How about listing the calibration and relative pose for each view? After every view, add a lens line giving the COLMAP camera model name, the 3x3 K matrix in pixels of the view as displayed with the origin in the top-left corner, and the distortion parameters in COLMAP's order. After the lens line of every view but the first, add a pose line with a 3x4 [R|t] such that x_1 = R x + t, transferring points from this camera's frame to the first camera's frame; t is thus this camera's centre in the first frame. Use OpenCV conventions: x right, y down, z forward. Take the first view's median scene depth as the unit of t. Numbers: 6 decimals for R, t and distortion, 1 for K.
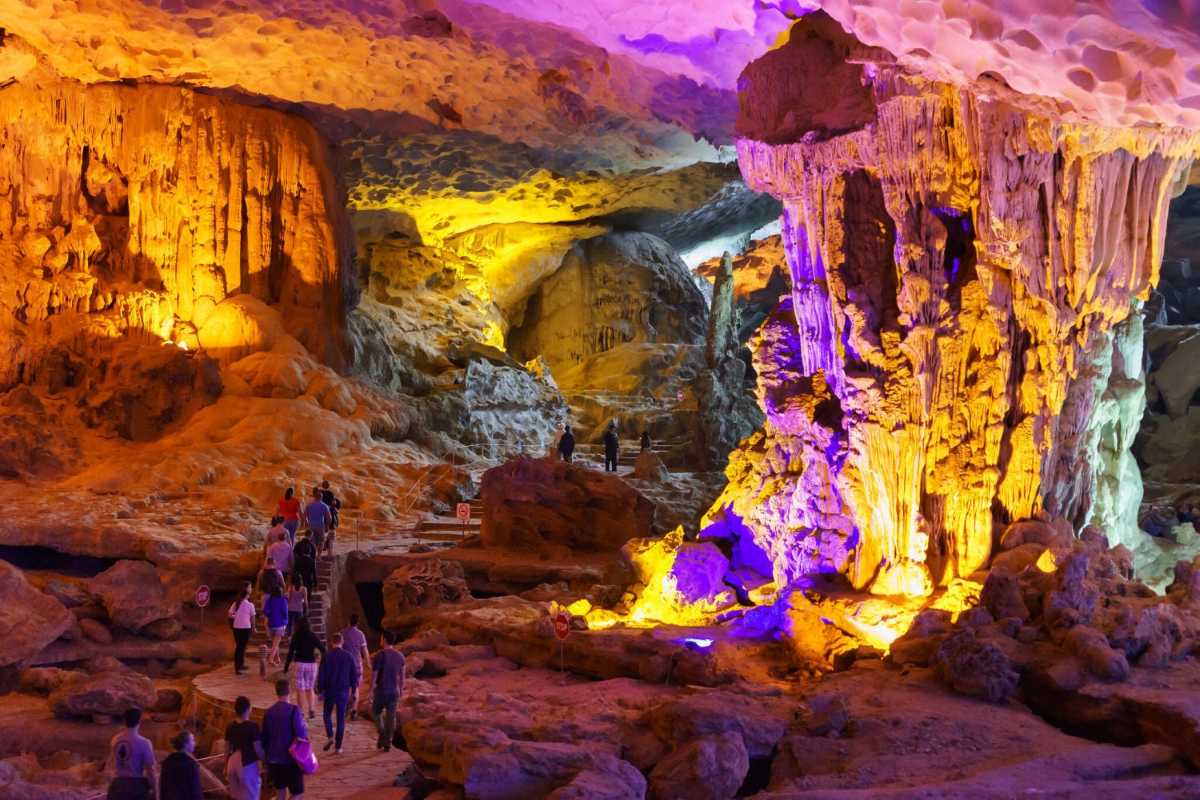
lens RADIAL K [[1790.3, 0, 600.0], [0, 1790.3, 400.0], [0, 0, 1]] dist [-0.022045, -0.009041]
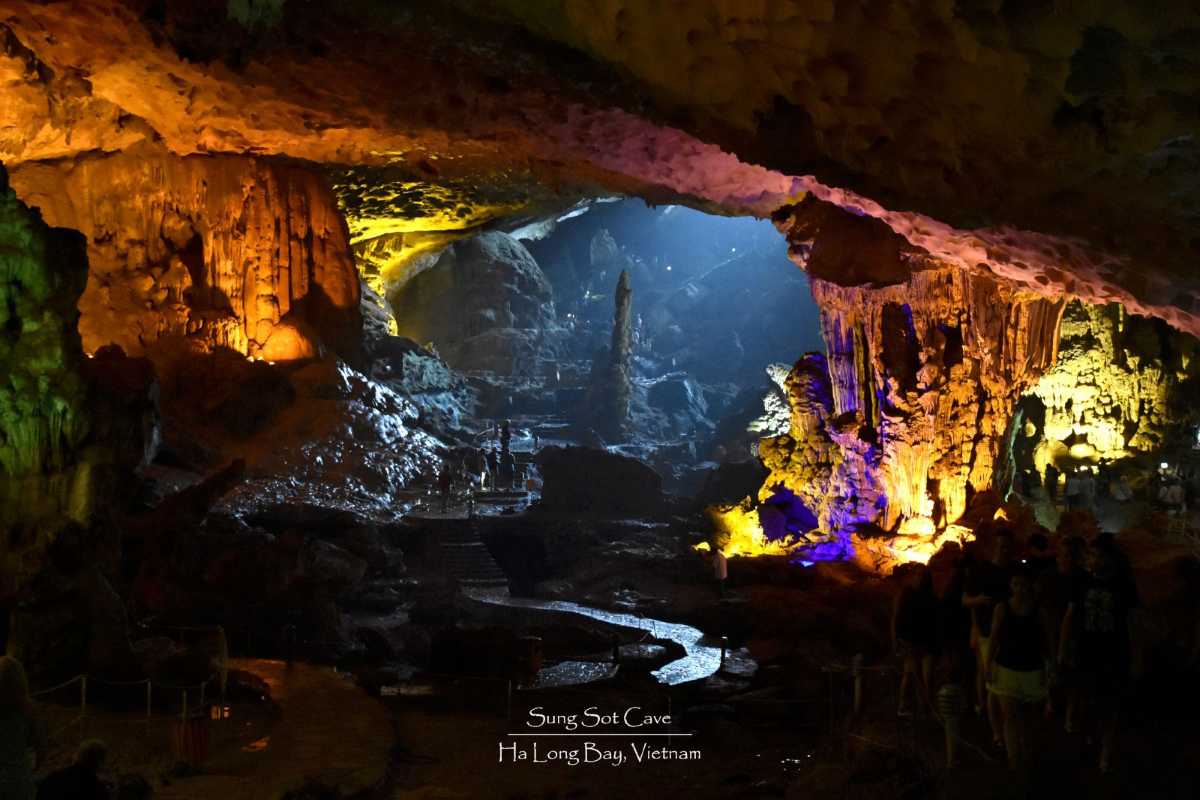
lens RADIAL K [[2041.9, 0, 567.4], [0, 2041.9, 401.1], [0, 0, 1]] dist [0.335823, 0.067408]
pose [[0.981694, -0.015922, 0.189800, -0.544863], [0.008261, 0.999121, 0.041089, -0.109846], [-0.190288, -0.038769, 0.980963, -0.938678]]
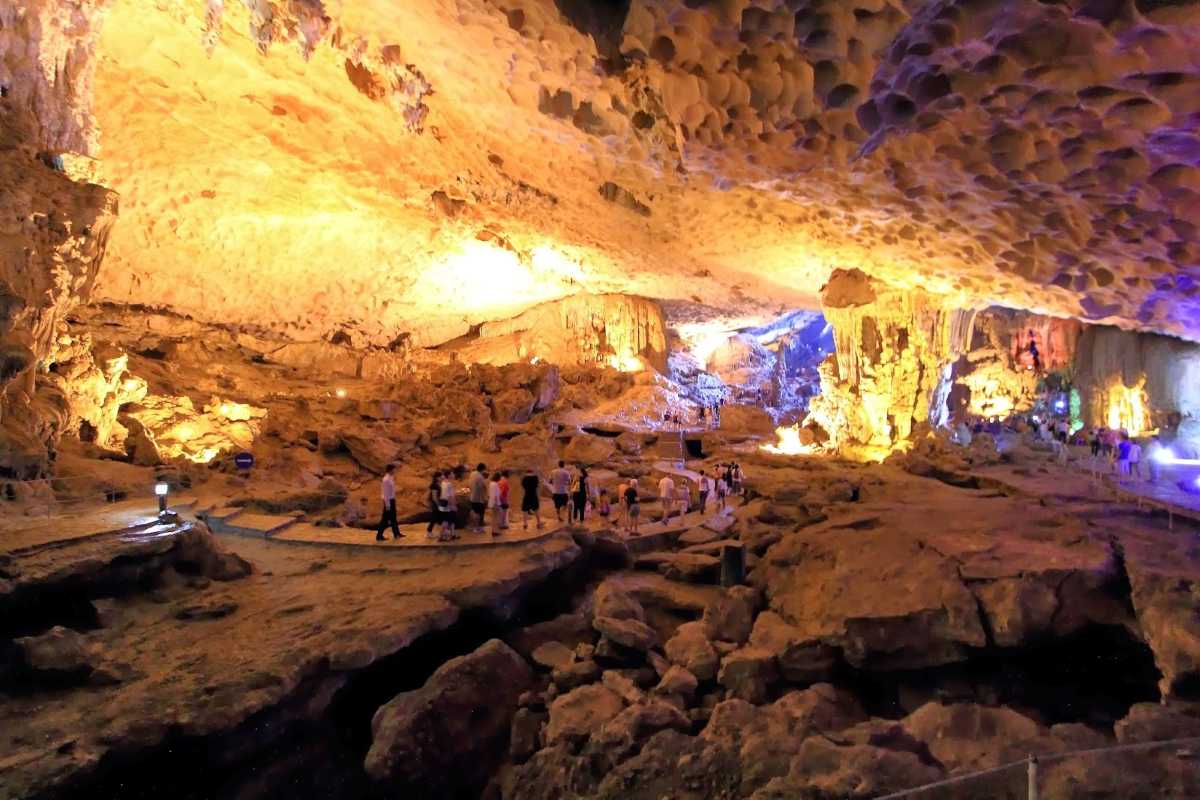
lens RADIAL K [[552.3, 0, 600.0], [0, 552.3, 400.0], [0, 0, 1]] dist [-0.012098, 0.000004]
pose [[0.981569, -0.000545, -0.191109, -0.135537], [0.005534, 0.999658, 0.025573, -0.002324], [0.191030, -0.026159, 0.981236, -0.086010]]
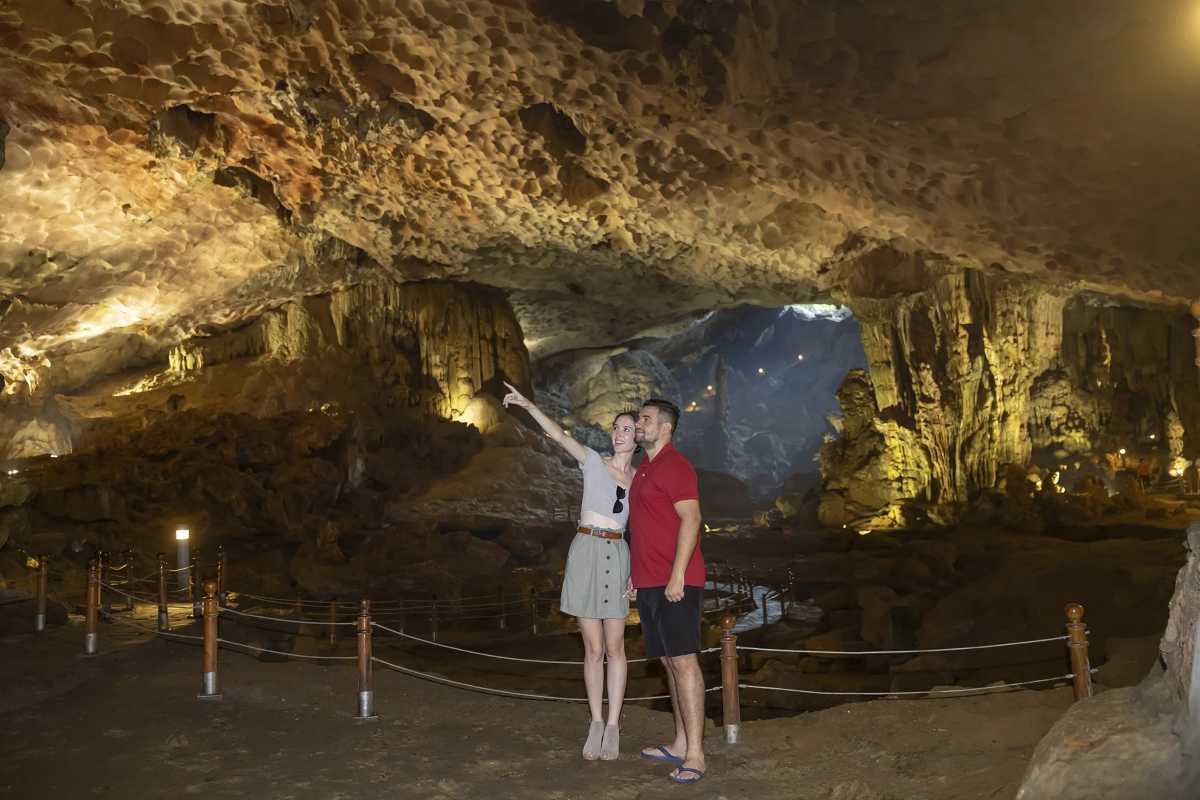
lens RADIAL K [[1127.2, 0, 600.0], [0, 1127.2, 400.0], [0, 0, 1]] dist [-0.047782, -0.002252]
pose [[0.994357, -0.055655, 0.090312, -0.351509], [0.060393, 0.996891, -0.050613, 0.026211], [-0.087214, 0.055781, 0.994627, -0.301661]]
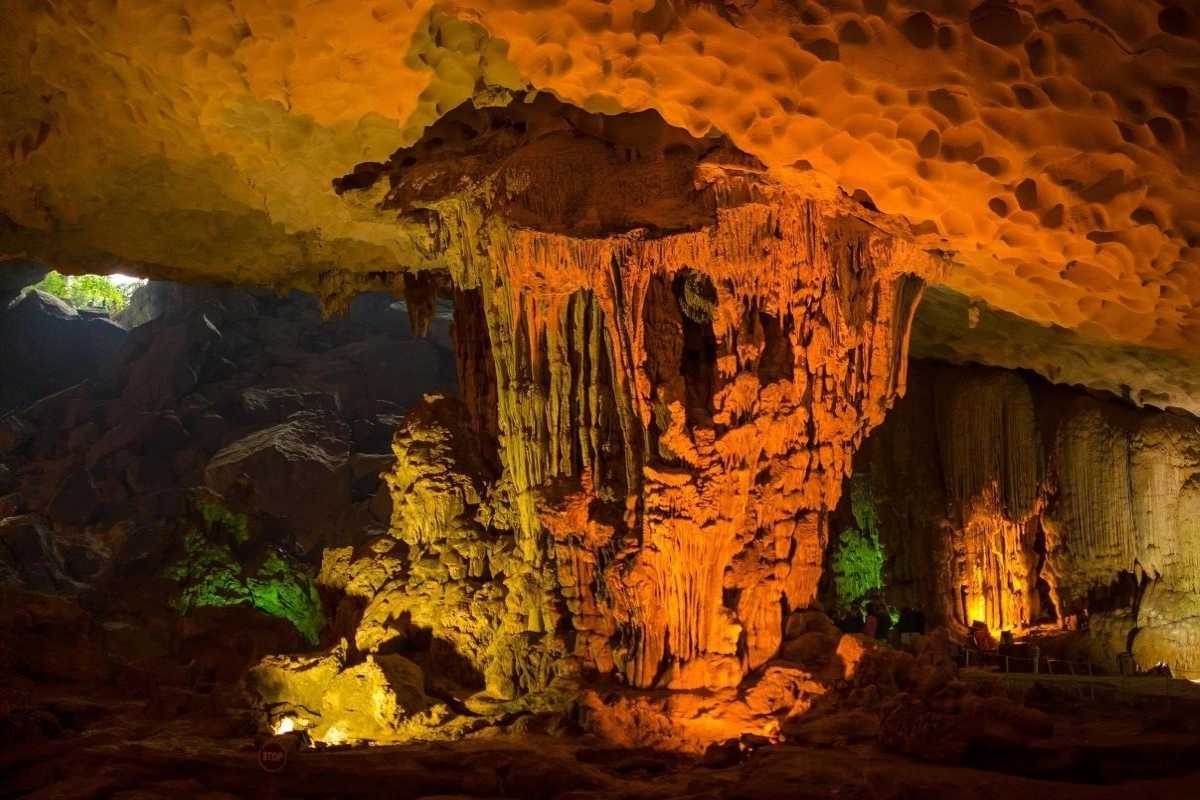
lens RADIAL K [[1856.1, 0, 600.0], [0, 1856.1, 400.0], [0, 0, 1]] dist [-0.174629, -0.025651]
pose [[0.805116, 0.042452, 0.591597, -0.475962], [0.005030, 0.996911, -0.078381, 0.025784], [-0.593096, 0.066081, 0.802415, 0.169019]]
